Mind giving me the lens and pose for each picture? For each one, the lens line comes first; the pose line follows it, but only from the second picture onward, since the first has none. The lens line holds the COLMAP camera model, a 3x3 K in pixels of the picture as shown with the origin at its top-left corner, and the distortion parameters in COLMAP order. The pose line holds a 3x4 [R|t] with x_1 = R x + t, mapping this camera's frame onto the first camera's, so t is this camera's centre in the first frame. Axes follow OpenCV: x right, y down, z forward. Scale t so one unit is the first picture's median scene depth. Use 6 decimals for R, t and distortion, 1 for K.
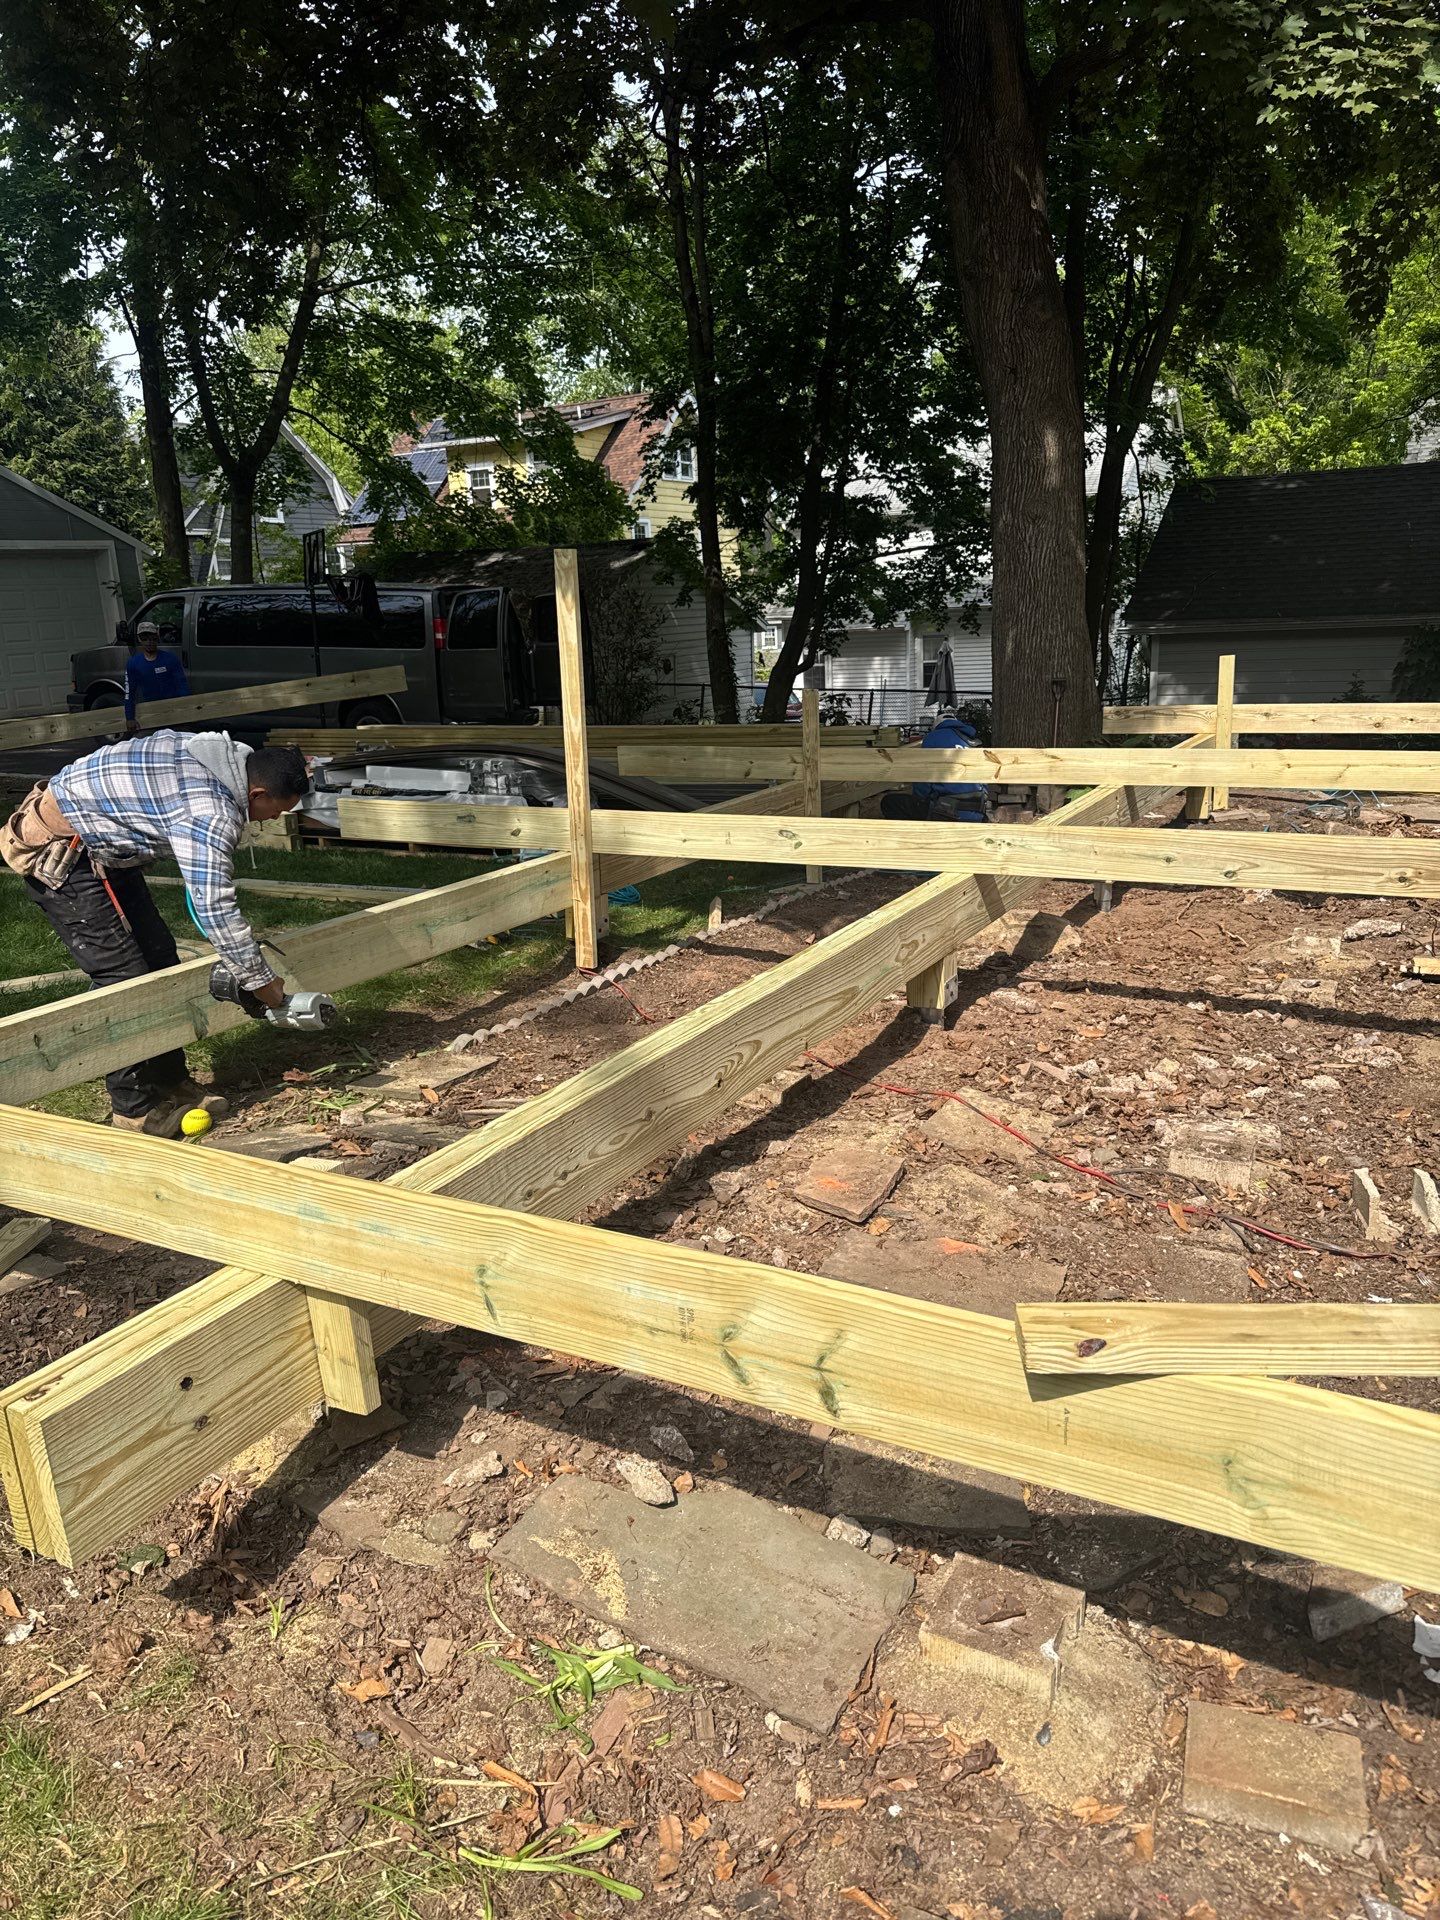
lens RADIAL K [[1352.4, 0, 730.5], [0, 1352.4, 960.3], [0, 0, 1]] dist [0.043219, -0.058908]
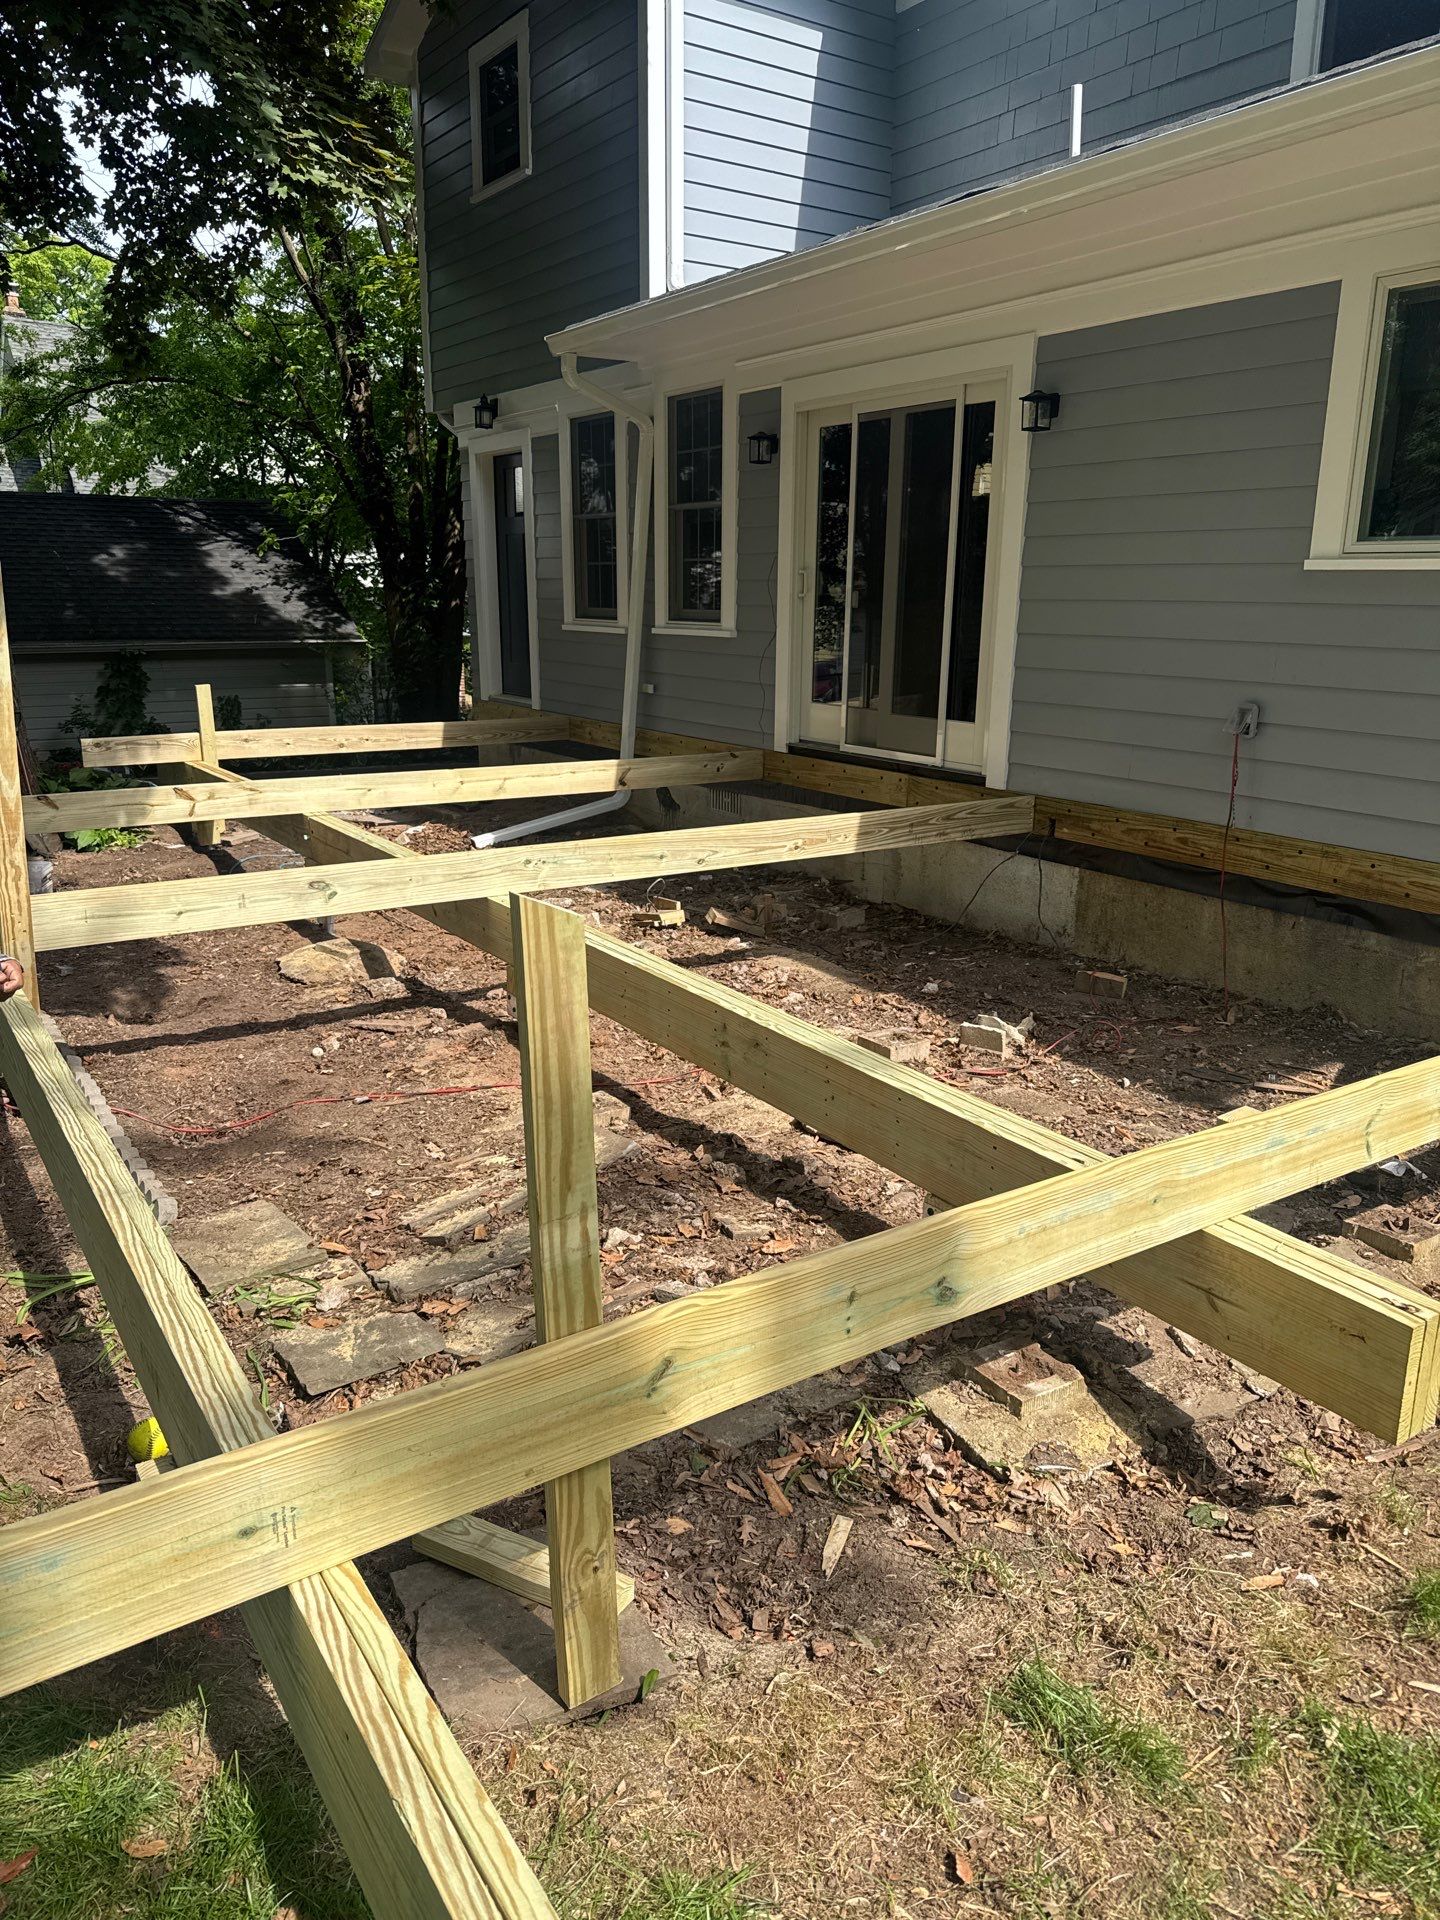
lens RADIAL K [[1352.4, 0, 740.6], [0, 1352.4, 944.3], [0, 0, 1]] dist [0.043219, -0.058908]
pose [[0.439003, -0.172700, 0.881732, -0.506575], [0.193902, 0.976439, 0.094709, -0.067237], [-0.877313, 0.129392, 0.462146, 0.257542]]
